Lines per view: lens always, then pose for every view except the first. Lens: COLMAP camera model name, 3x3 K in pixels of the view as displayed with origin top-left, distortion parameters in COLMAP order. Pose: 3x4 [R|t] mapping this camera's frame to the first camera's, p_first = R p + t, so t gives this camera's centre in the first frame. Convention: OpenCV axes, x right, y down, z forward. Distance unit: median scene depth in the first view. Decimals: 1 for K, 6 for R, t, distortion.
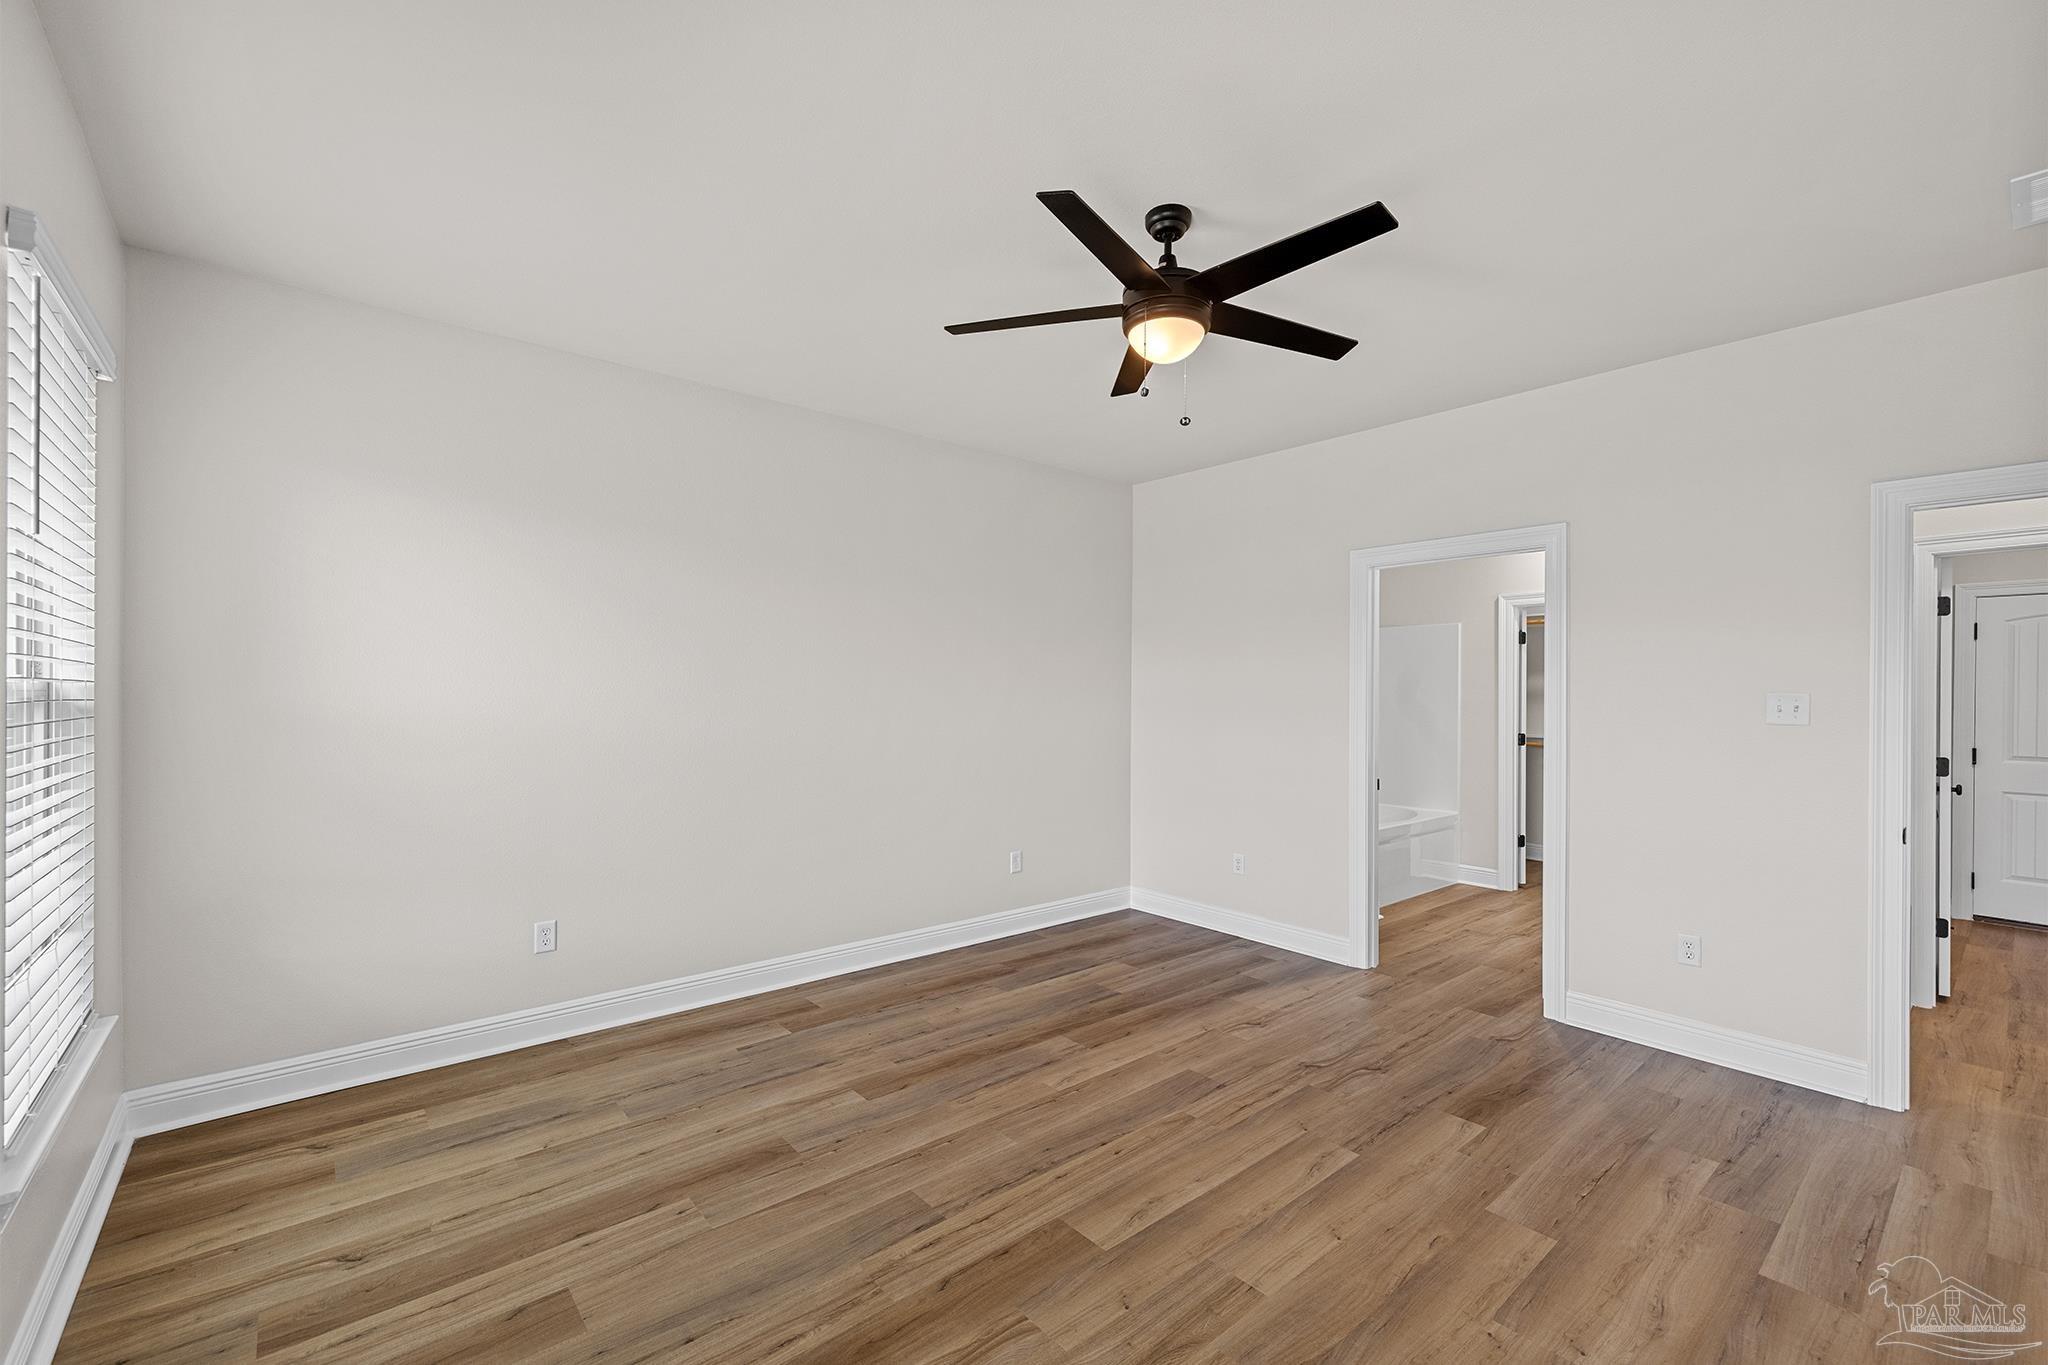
lens RADIAL K [[858.9, 0, 1023.8], [0, 858.9, 694.6], [0, 0, 1]] dist [0.004327, -0.000325]
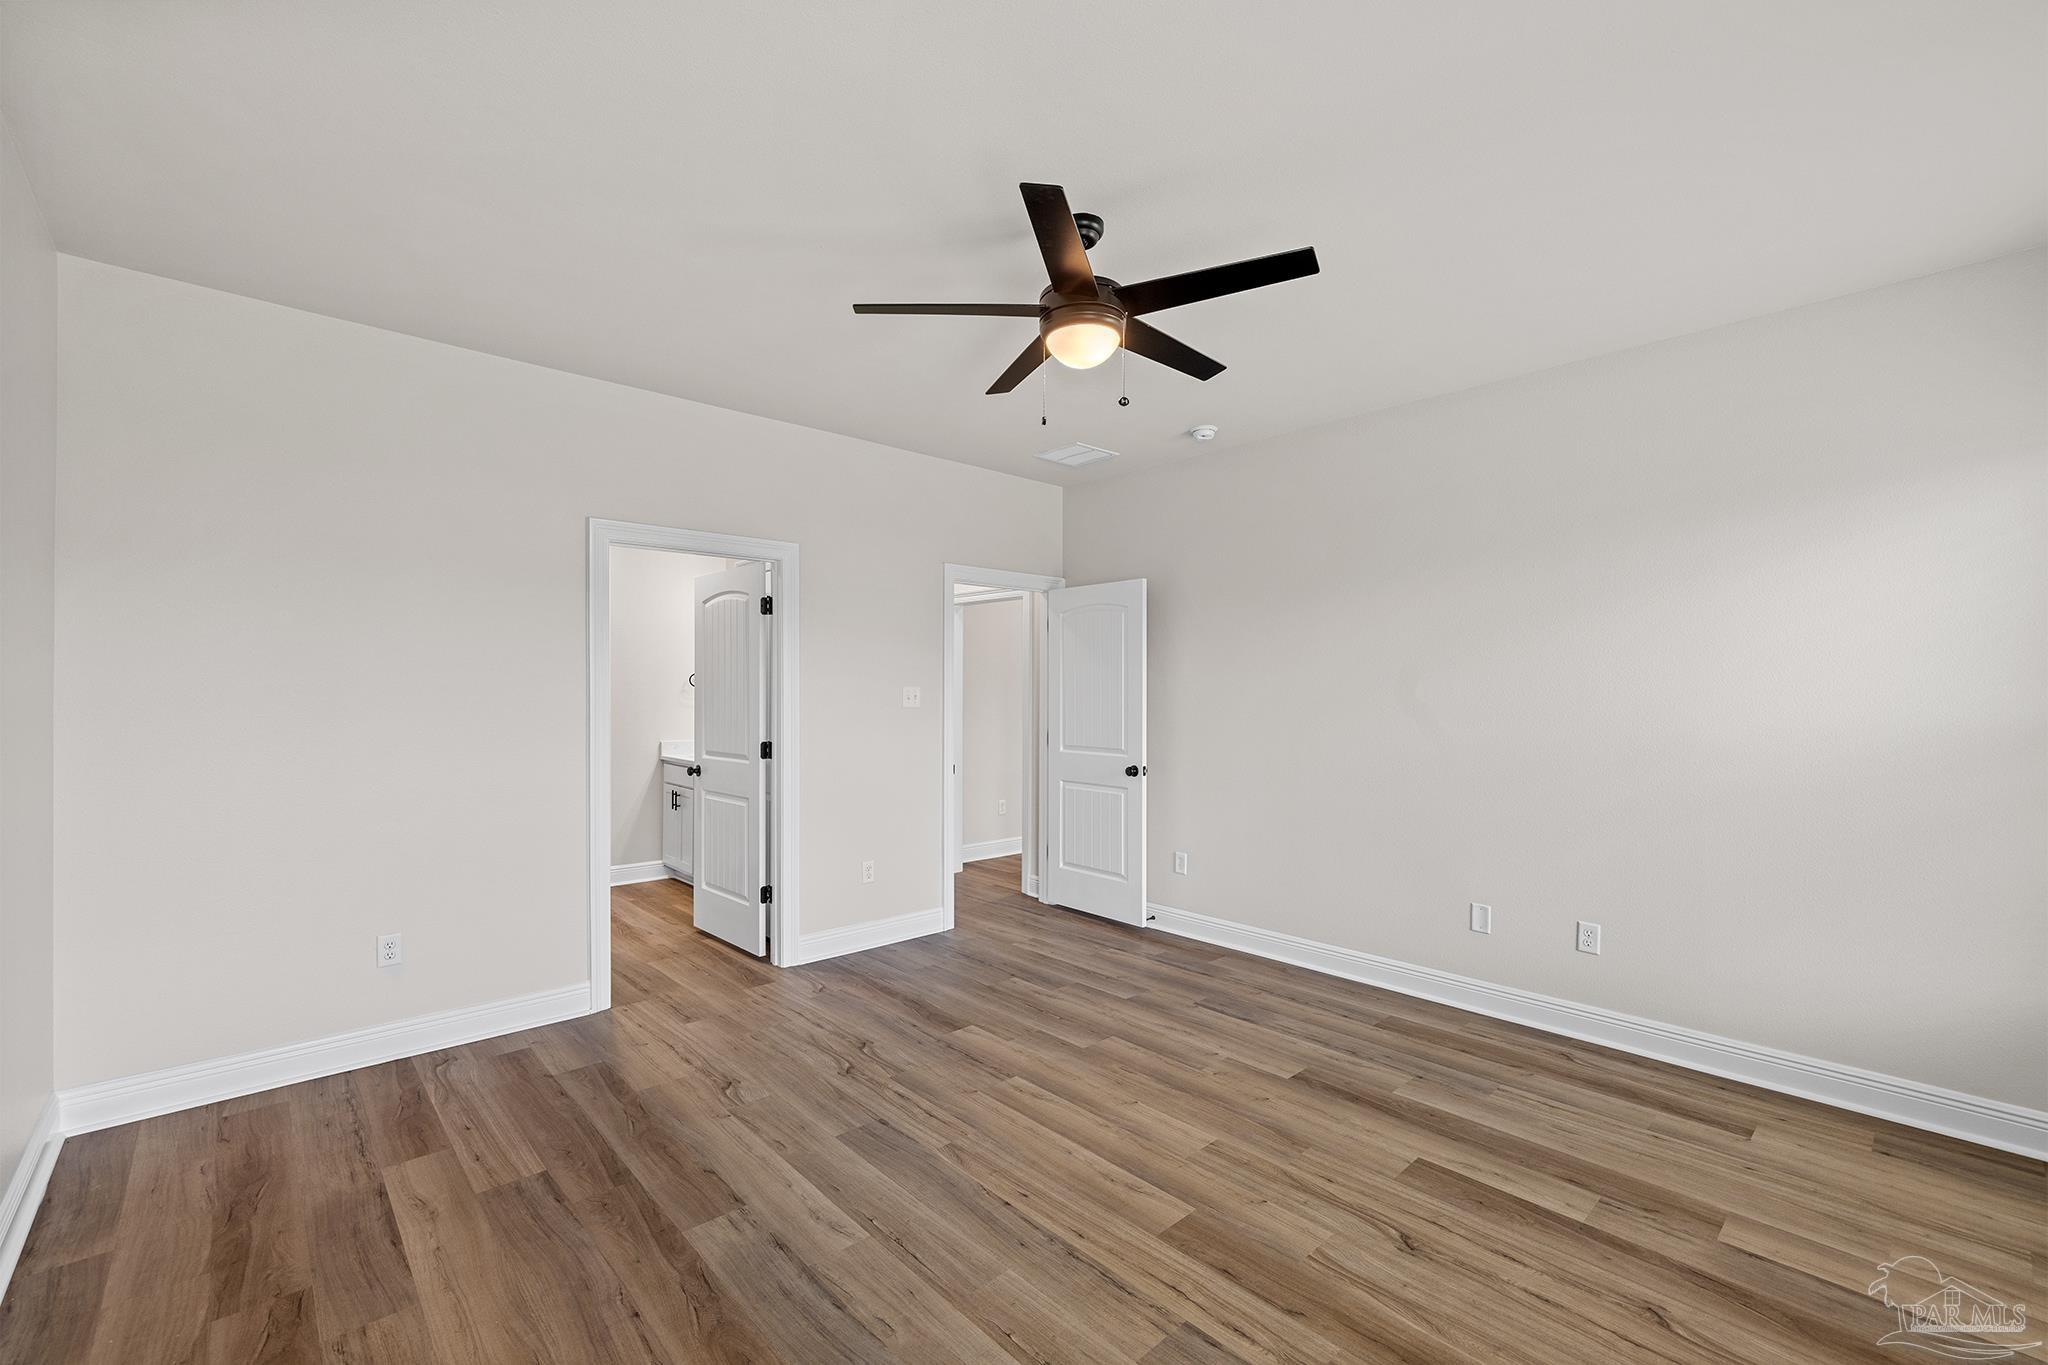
lens RADIAL K [[858.9, 0, 1023.8], [0, 858.9, 694.6], [0, 0, 1]] dist [0.004327, -0.000325]
pose [[-0.038080, -0.012528, 0.999196, -0.645960], [-0.000435, 0.999922, 0.012520, -0.007316], [-0.999275, 0.000042, -0.038082, 0.841598]]
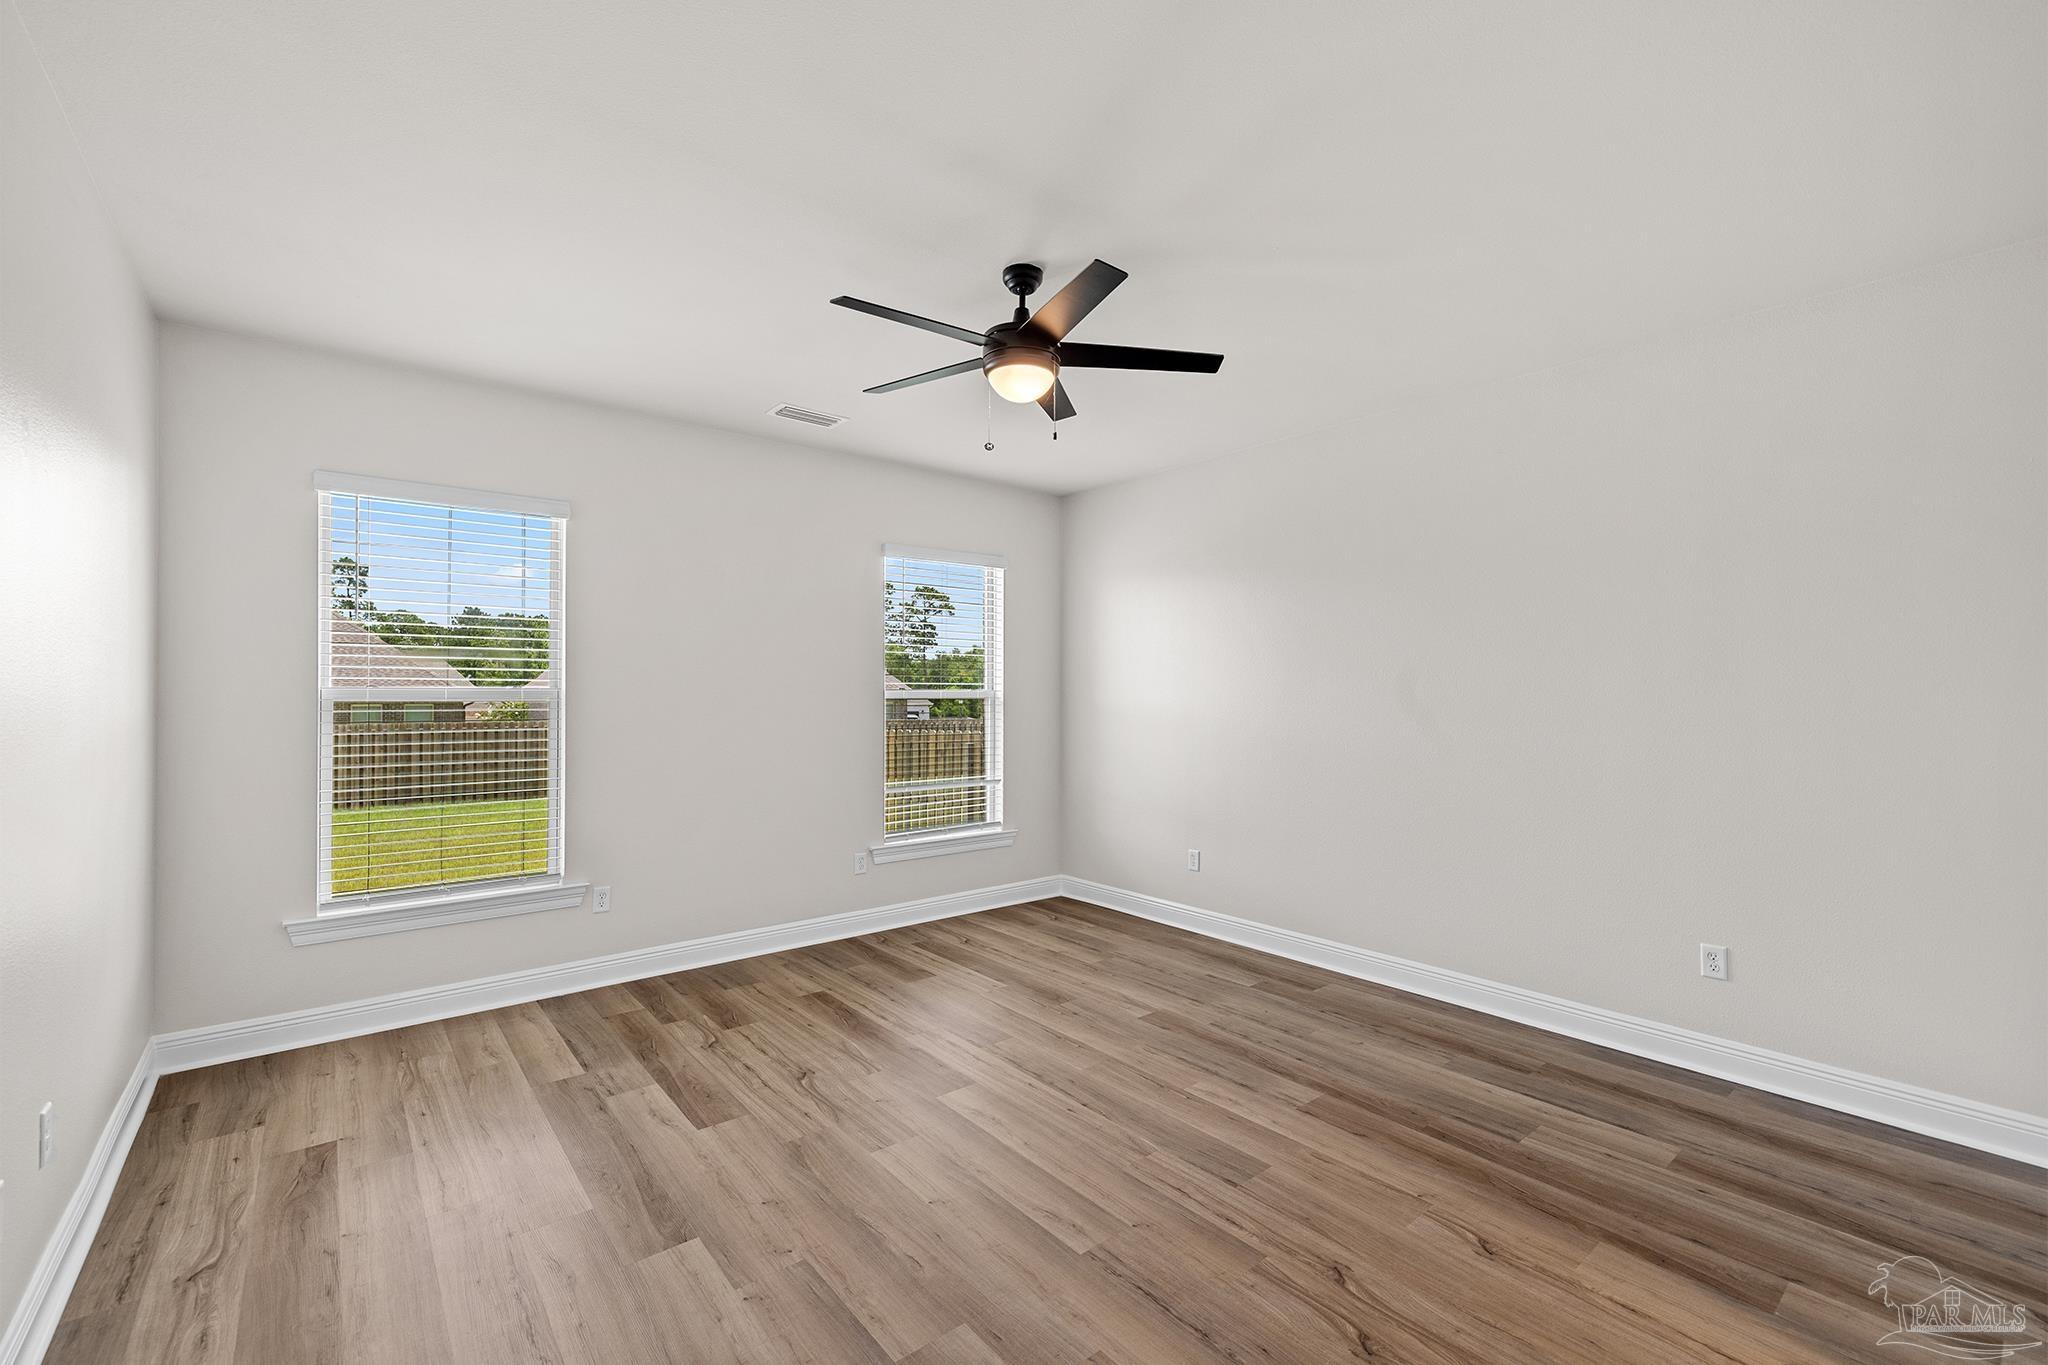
lens RADIAL K [[858.9, 0, 1023.8], [0, 858.9, 694.6], [0, 0, 1]] dist [0.004327, -0.000325]
pose [[-0.019581, -0.005875, -0.999791, 0.984388], [-0.004671, 0.999972, -0.005785, 0.006947], [0.999797, 0.004557, -0.019608, 0.779942]]
